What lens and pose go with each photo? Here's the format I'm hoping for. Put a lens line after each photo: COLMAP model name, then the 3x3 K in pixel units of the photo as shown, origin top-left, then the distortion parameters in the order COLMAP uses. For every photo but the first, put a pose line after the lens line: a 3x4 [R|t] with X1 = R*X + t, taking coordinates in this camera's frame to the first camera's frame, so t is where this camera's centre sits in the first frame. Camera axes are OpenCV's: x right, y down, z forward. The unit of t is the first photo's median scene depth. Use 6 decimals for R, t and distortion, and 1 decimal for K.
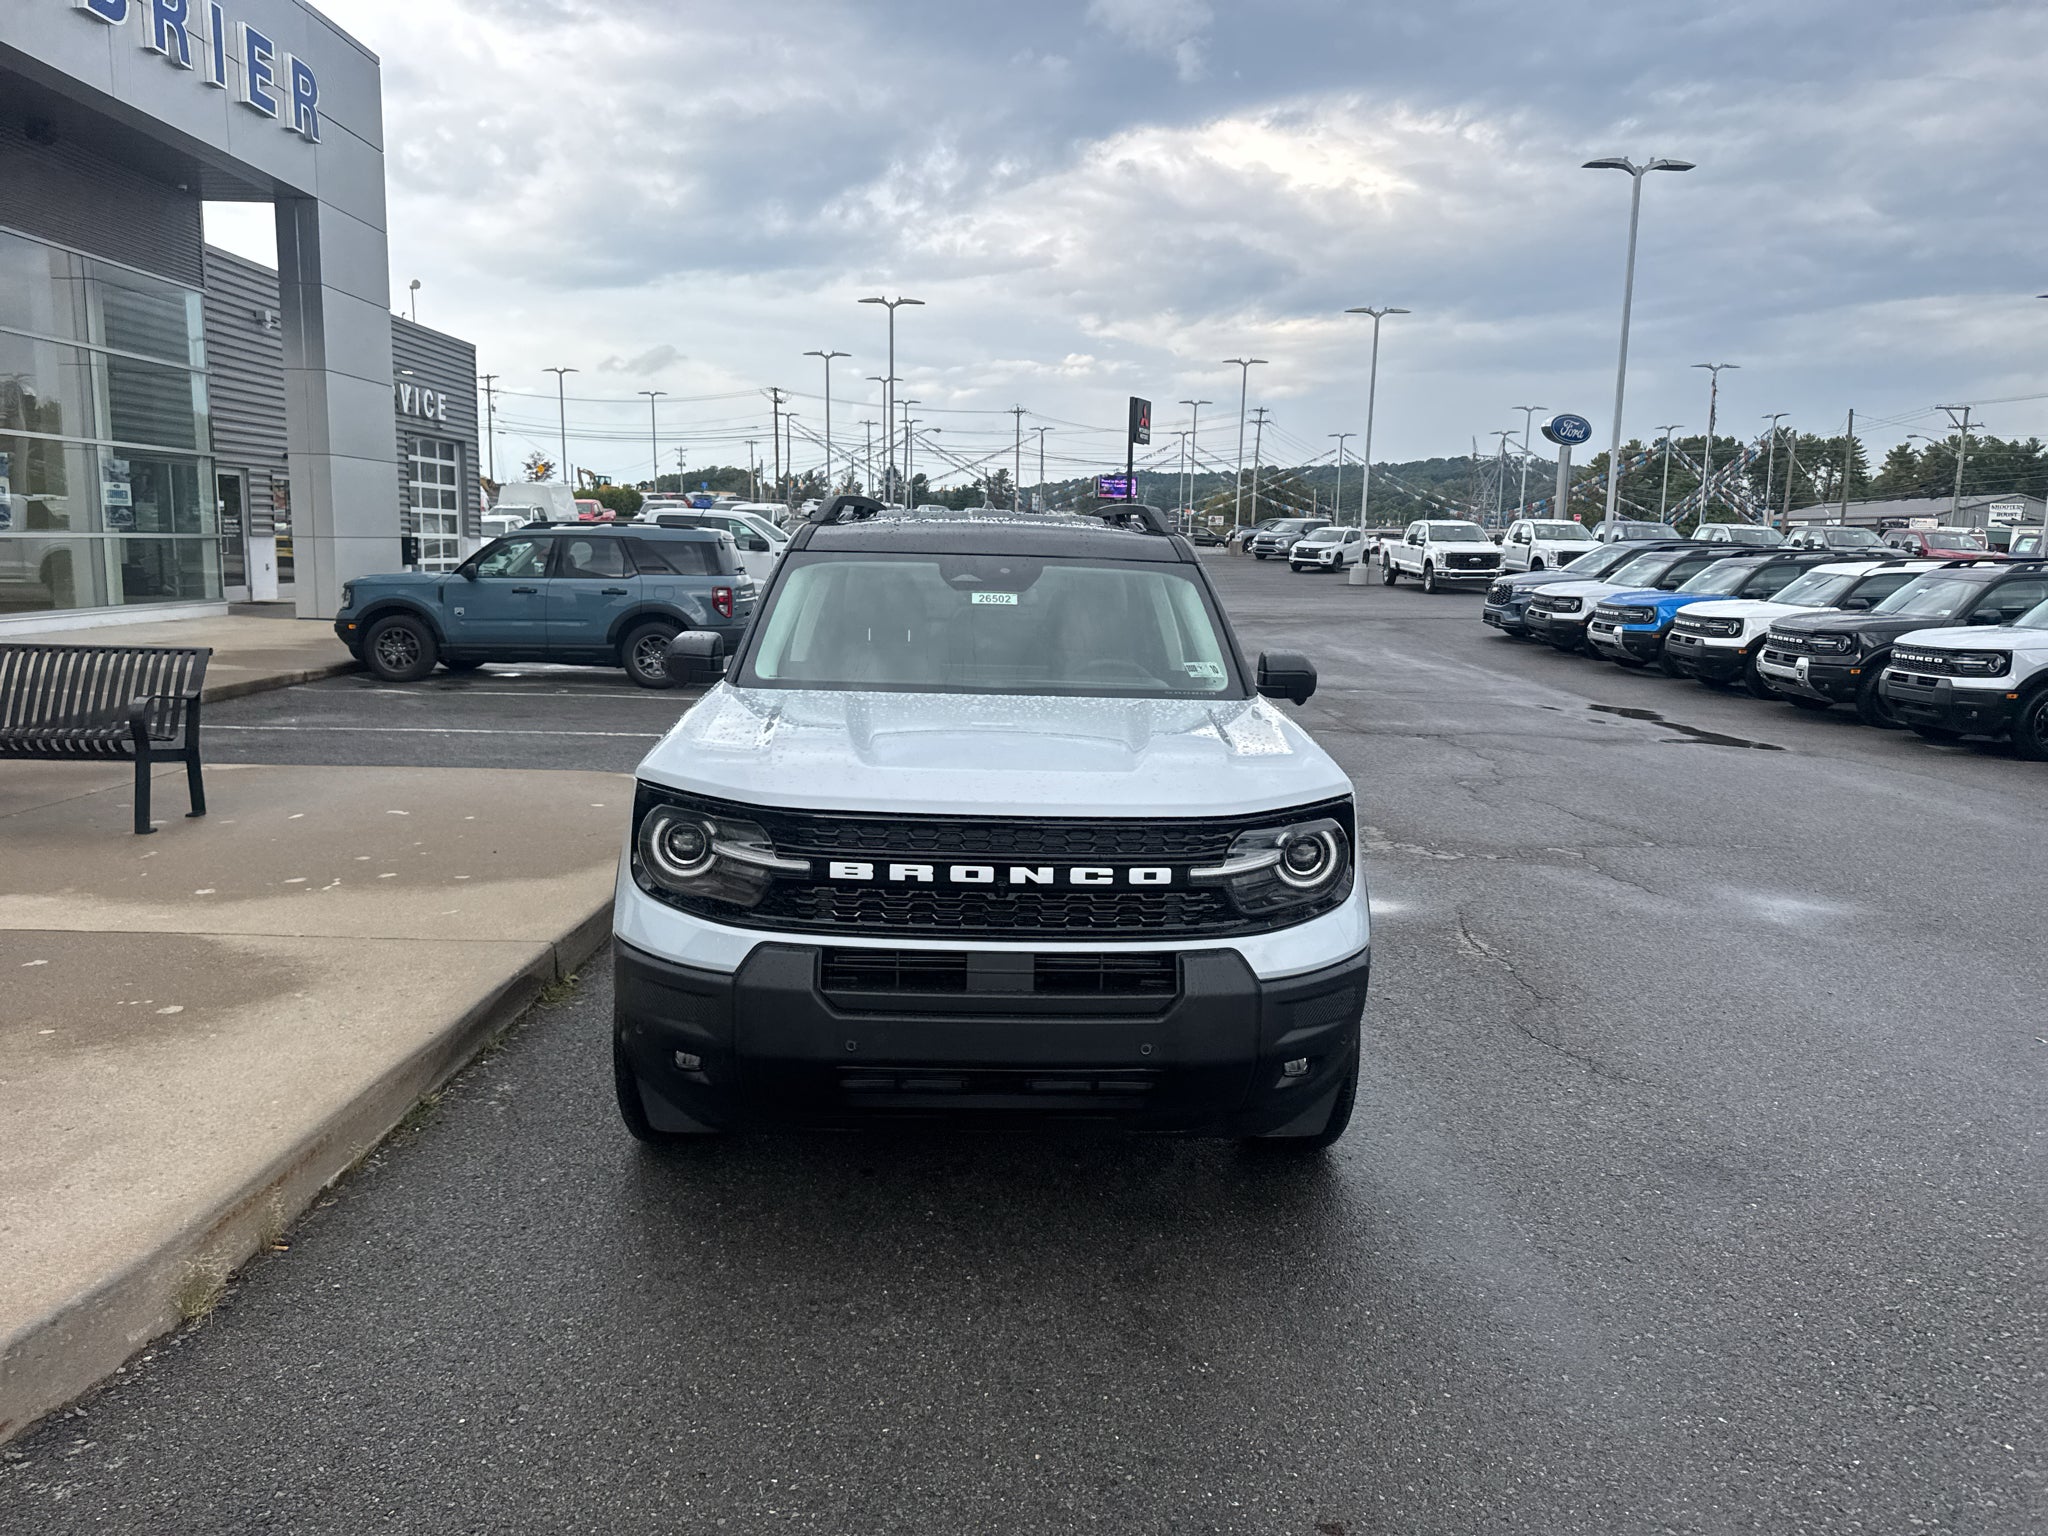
lens RADIAL K [[1438.6, 0, 1035.4], [0, 1438.6, 771.4], [0, 0, 1]] dist [0.036369, -0.048601]
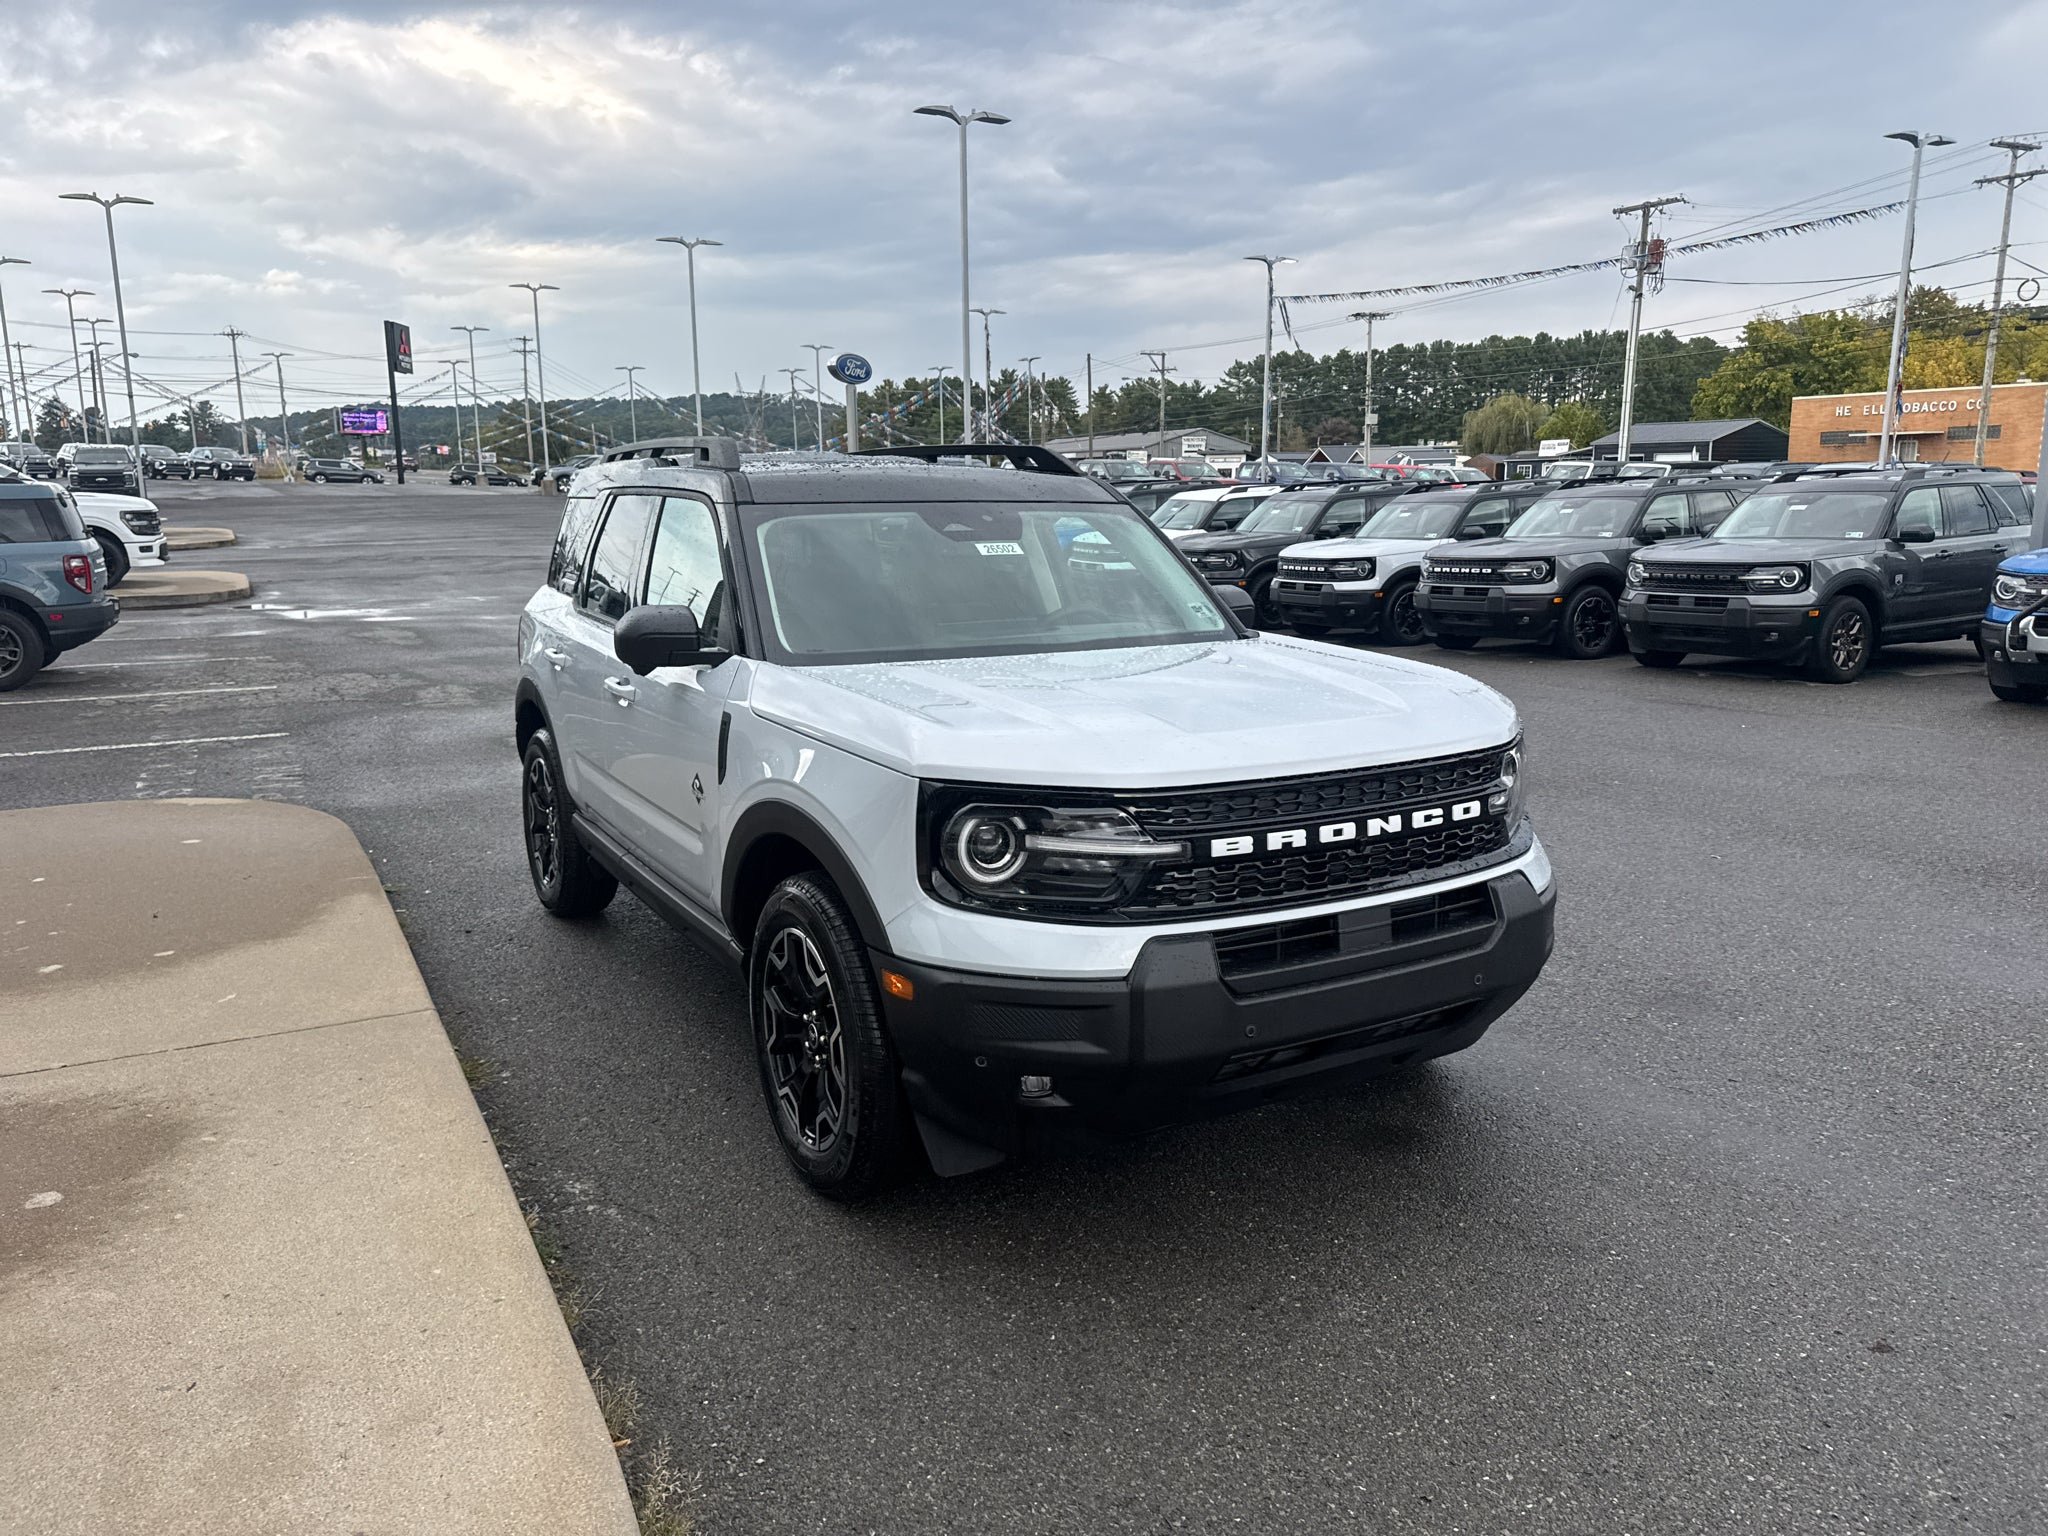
lens RADIAL K [[1456.0, 0, 1034.6], [0, 1456.0, 766.3], [0, 0, 1]] dist [0.013350, -0.022333]
pose [[0.881068, -0.114090, 0.459024, -0.056465], [0.097180, 0.993433, 0.060385, -0.004321], [-0.462899, -0.008595, 0.886370, 0.019724]]
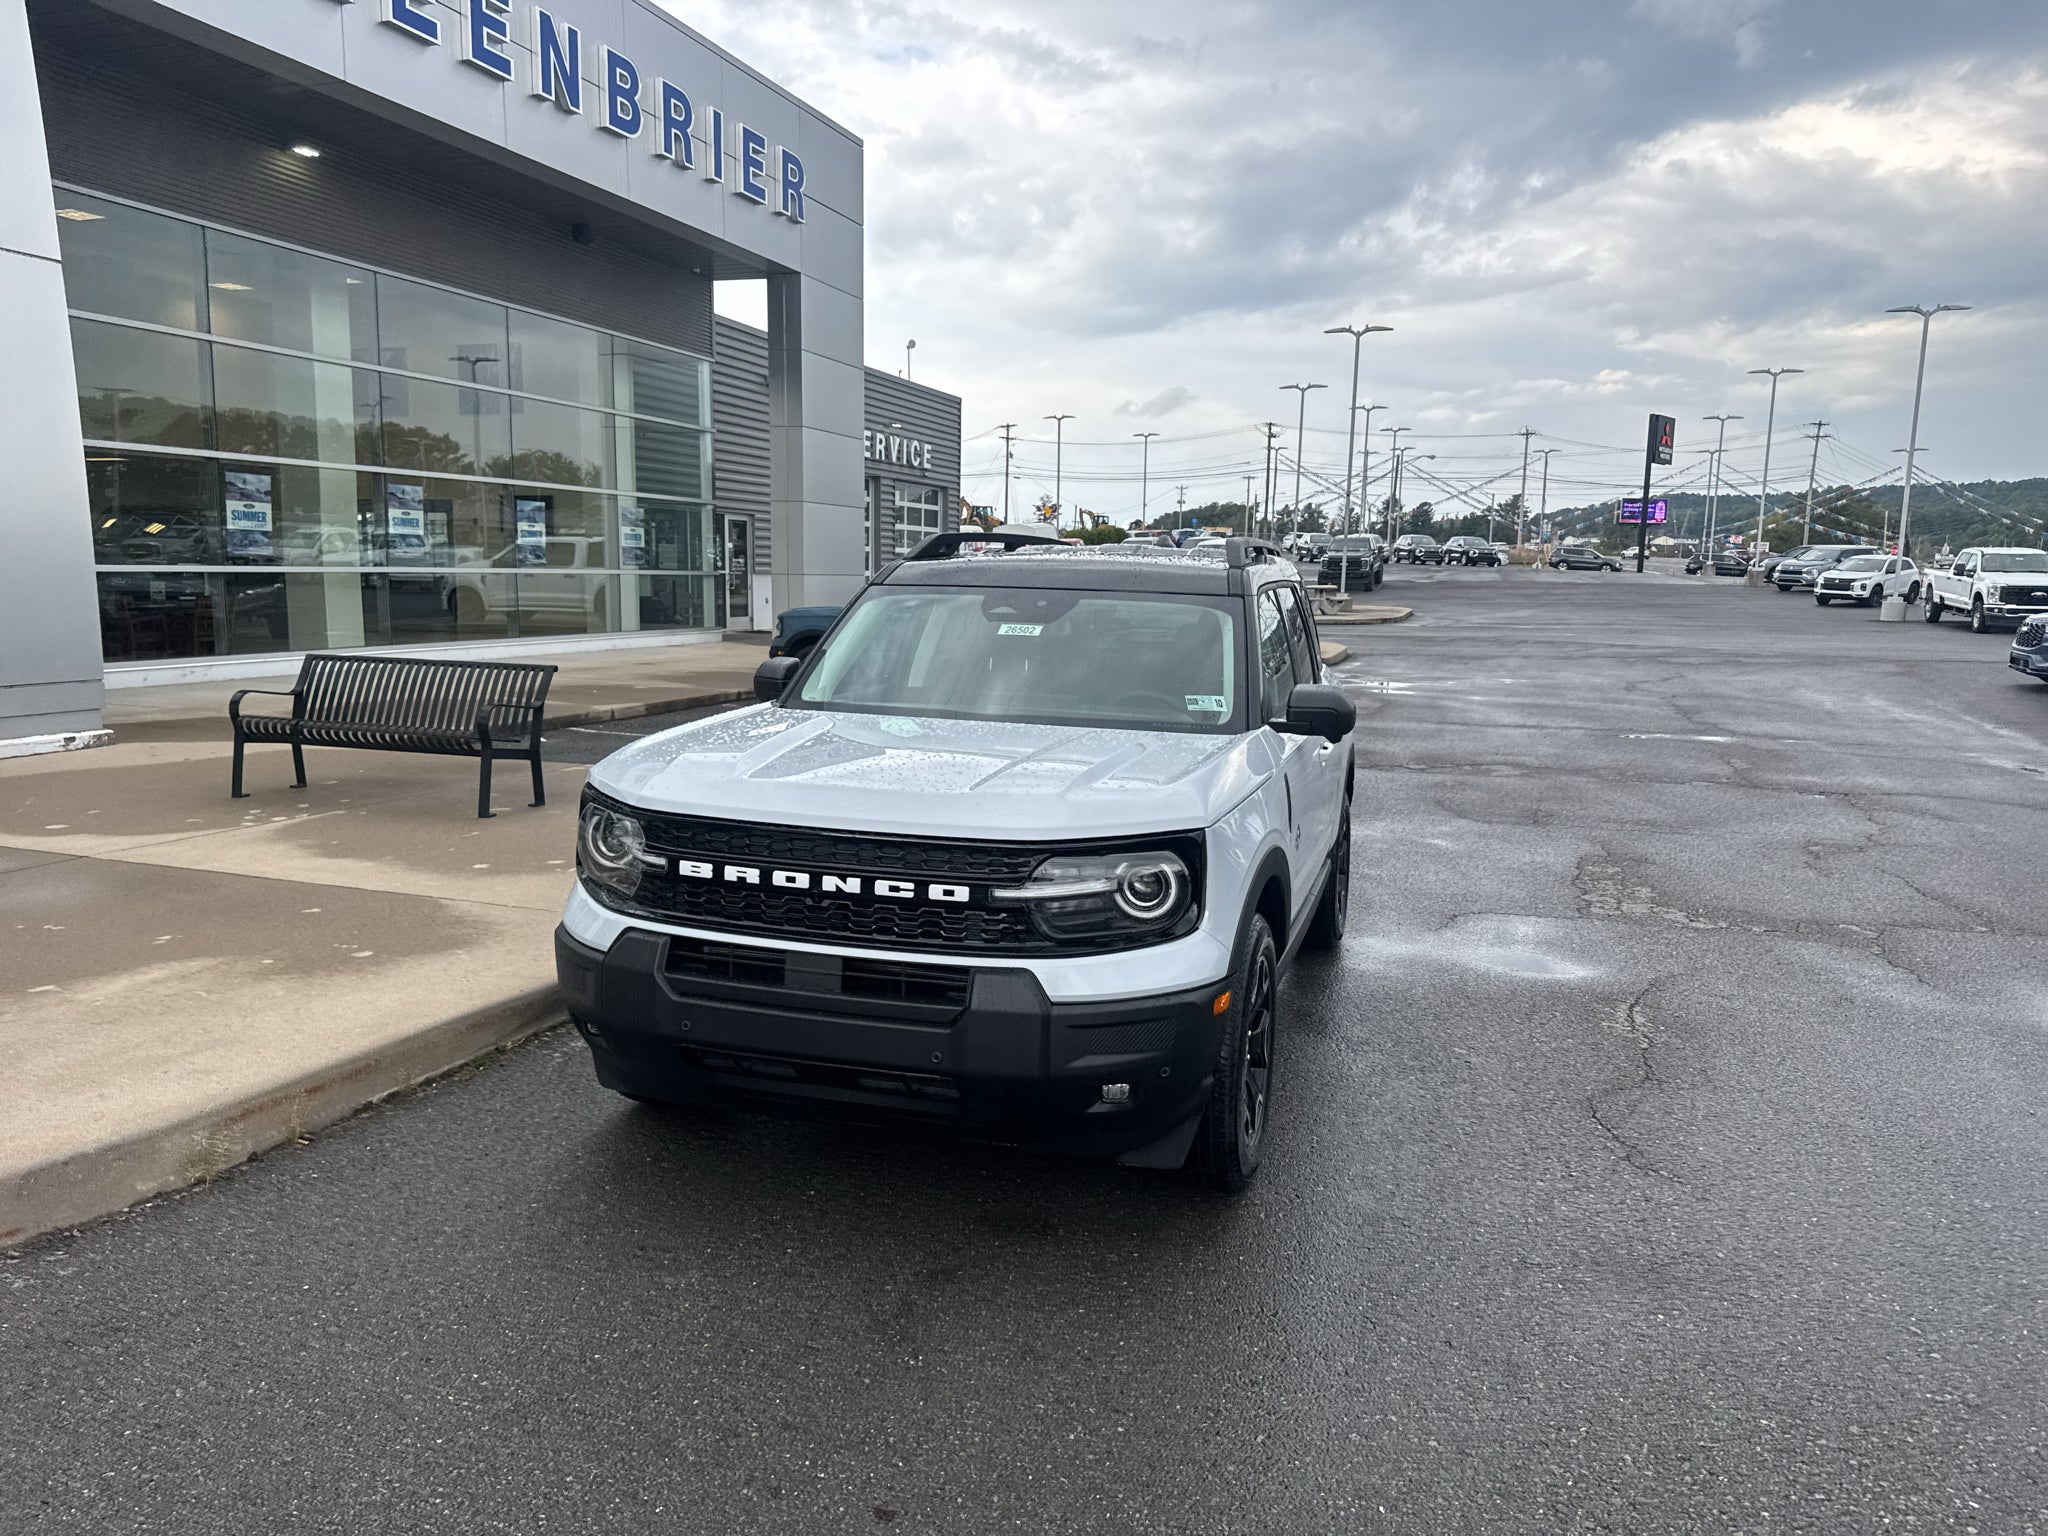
lens RADIAL K [[1444.1, 0, 1037.1], [0, 1444.1, 791.4], [0, 0, 1]] dist [0.034045, -0.045131]
pose [[0.941512, 0.047568, -0.333606, 0.042055], [-0.050723, 0.998713, -0.000747, -0.000342], [0.333141, 0.017624, 0.942712, 0.002171]]
